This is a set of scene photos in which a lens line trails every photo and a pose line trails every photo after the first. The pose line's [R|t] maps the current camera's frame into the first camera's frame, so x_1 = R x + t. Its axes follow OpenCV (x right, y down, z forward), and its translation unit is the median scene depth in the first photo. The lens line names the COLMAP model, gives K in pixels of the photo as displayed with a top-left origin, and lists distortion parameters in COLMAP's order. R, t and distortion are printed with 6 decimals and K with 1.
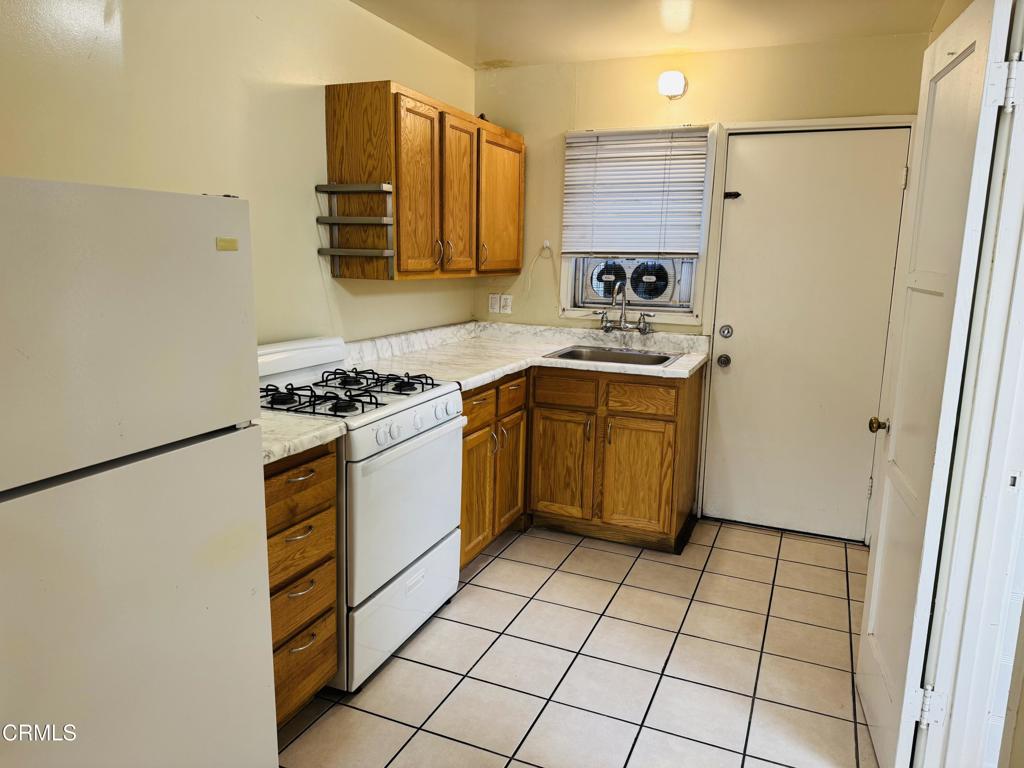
lens RADIAL K [[717.0, 0, 512.0], [0, 717.0, 384.0], [0, 0, 1]] dist [0.170715, -0.246458]
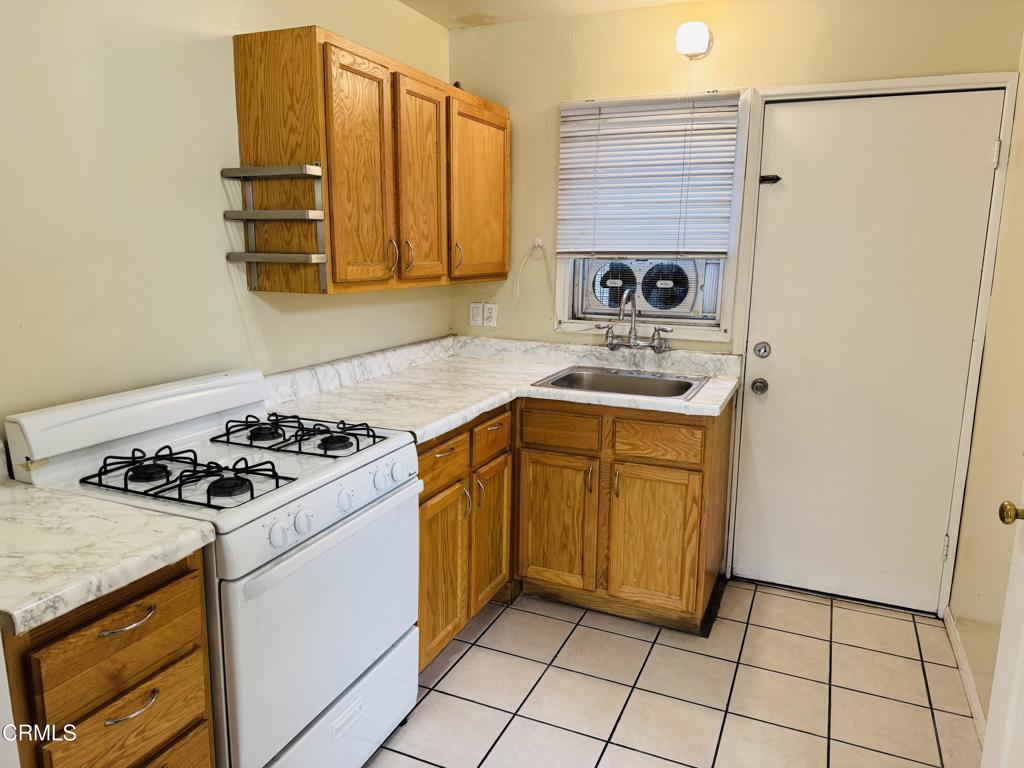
lens RADIAL K [[717.0, 0, 512.0], [0, 717.0, 384.0], [0, 0, 1]] dist [0.170715, -0.246458]
pose [[0.999913, -0.007083, -0.011160, 0.030453], [0.007195, 0.999924, 0.010026, -0.048790], [0.011088, -0.010105, 0.999887, 0.211679]]
